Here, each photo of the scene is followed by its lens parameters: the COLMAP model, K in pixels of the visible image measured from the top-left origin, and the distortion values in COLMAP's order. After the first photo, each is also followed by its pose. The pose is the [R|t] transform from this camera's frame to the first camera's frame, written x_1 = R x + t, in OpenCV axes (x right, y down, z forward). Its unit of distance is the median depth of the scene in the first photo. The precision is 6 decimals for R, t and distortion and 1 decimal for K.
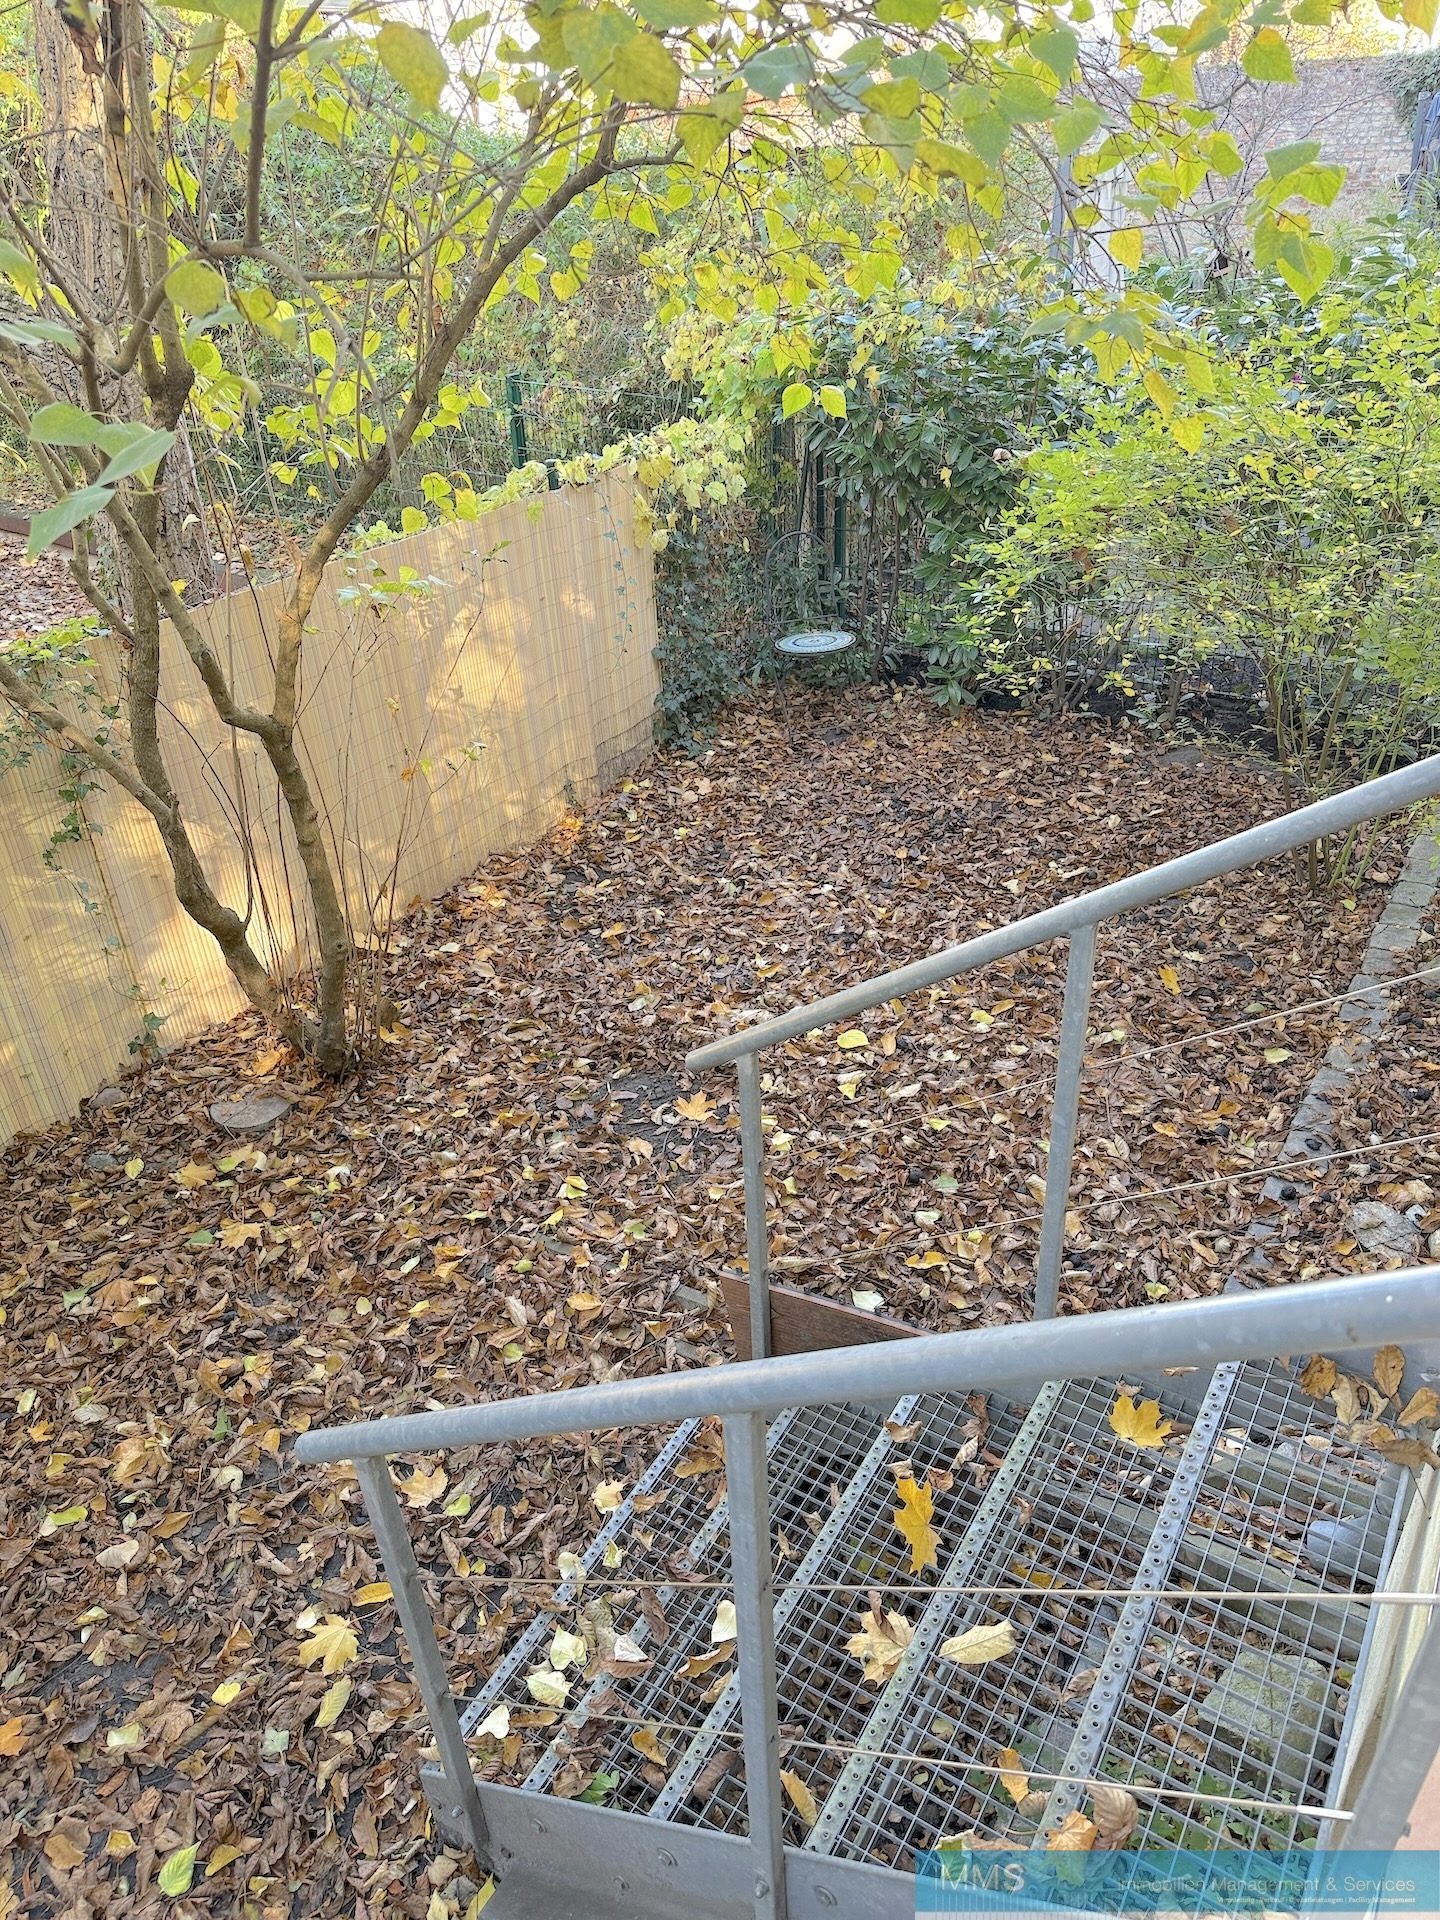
lens RADIAL K [[1348.3, 0, 720.0], [0, 1348.3, 960.0], [0, 0, 1]] dist [0.190613, -0.339777]
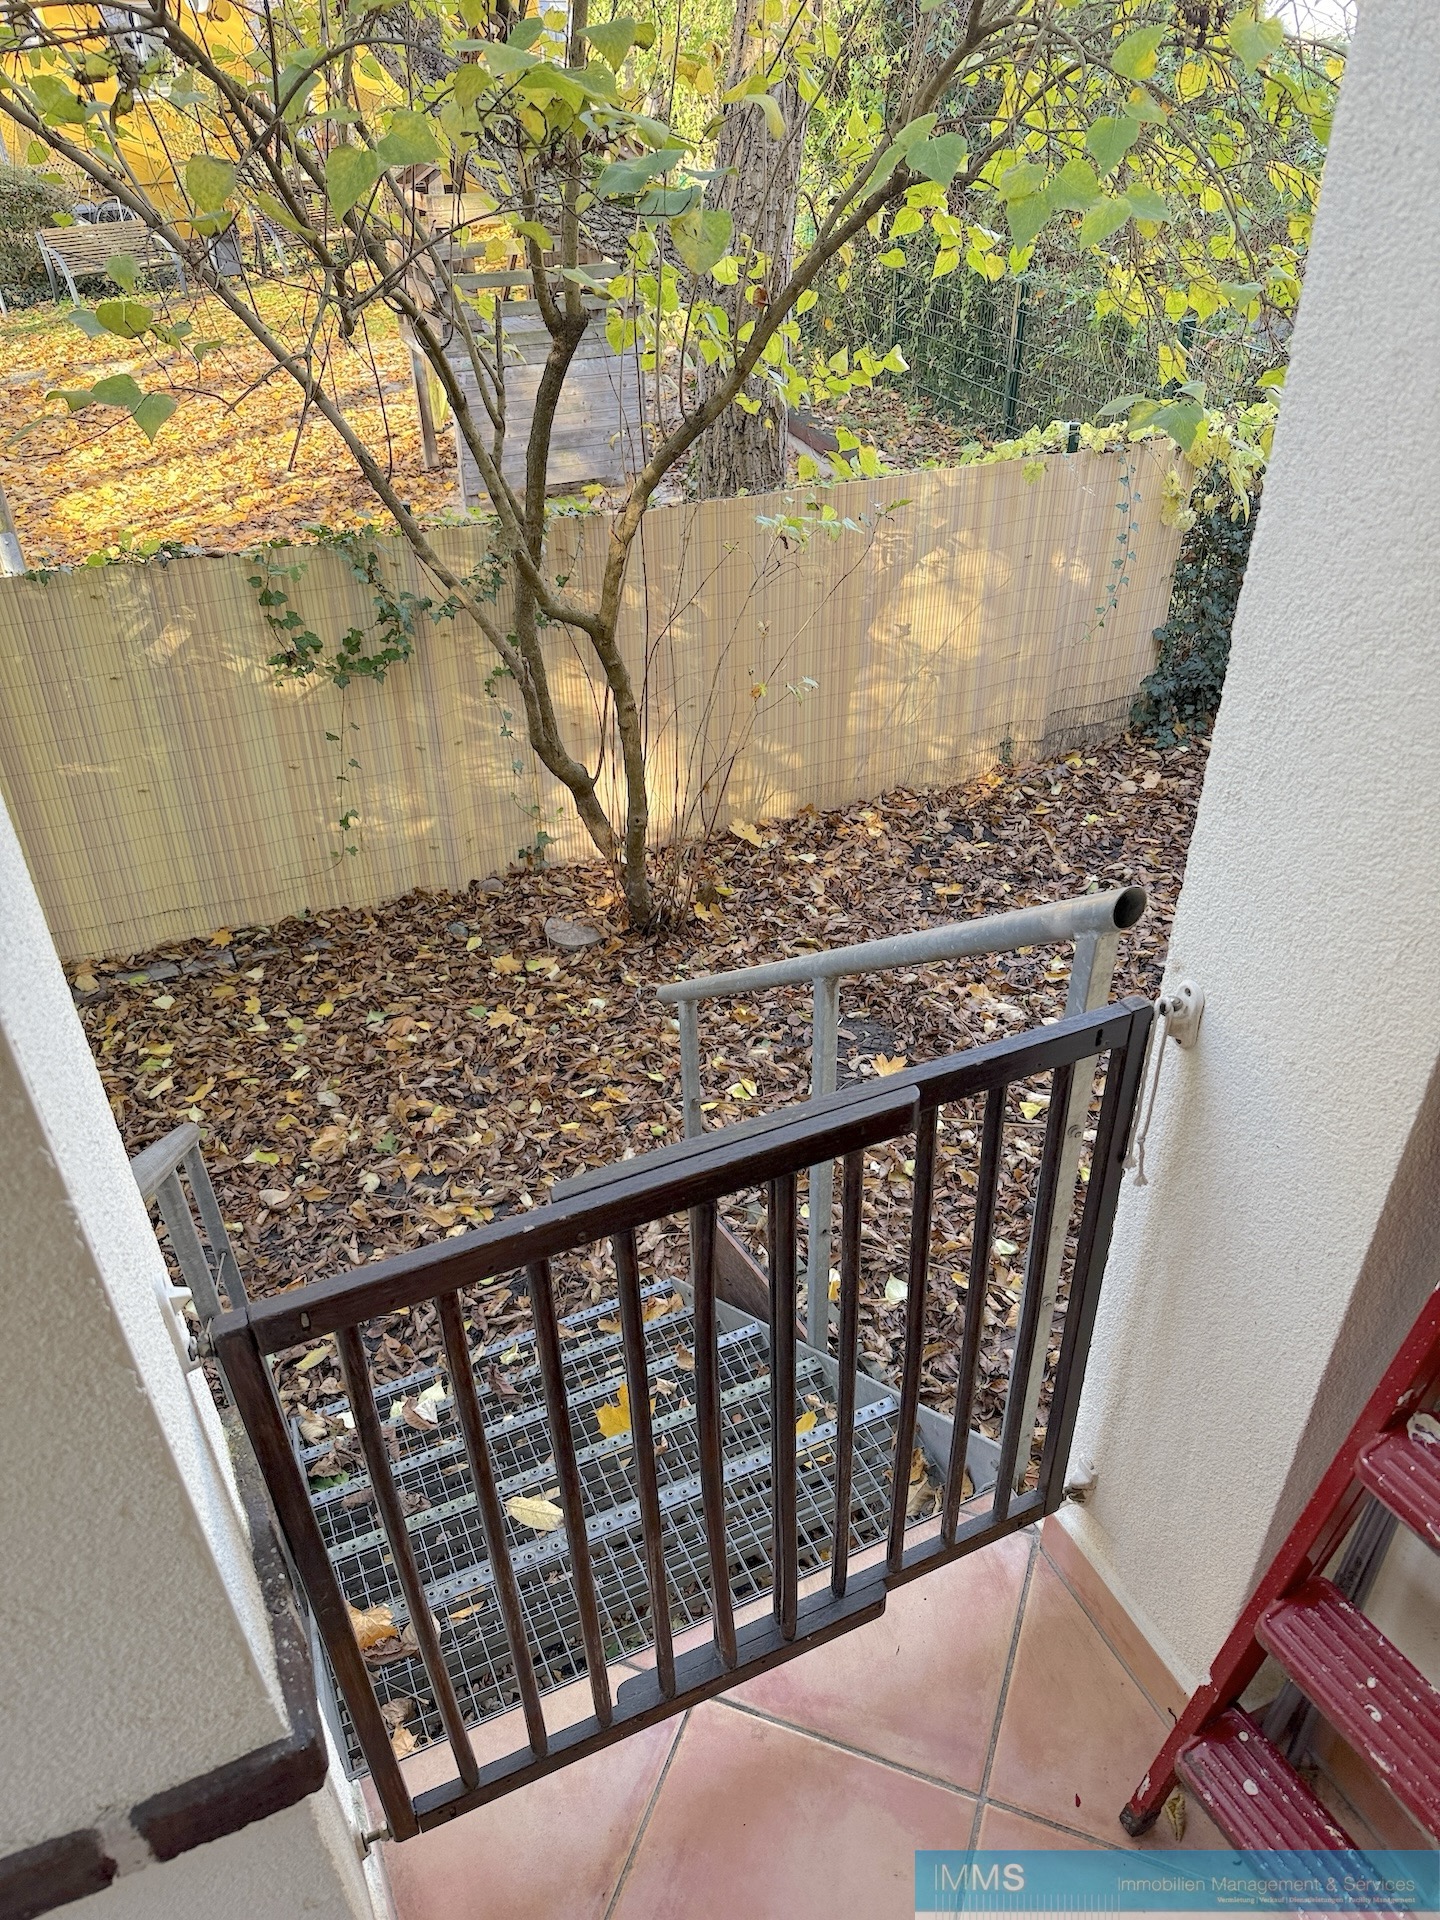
lens RADIAL K [[1348.3, 0, 720.0], [0, 1348.3, 960.0], [0, 0, 1]] dist [0.190613, -0.339777]
pose [[0.832521, 0.339177, -0.438028, 0.302946], [-0.309960, 0.940512, 0.139150, -0.074945], [0.459167, 0.019926, 0.888126, 0.004769]]
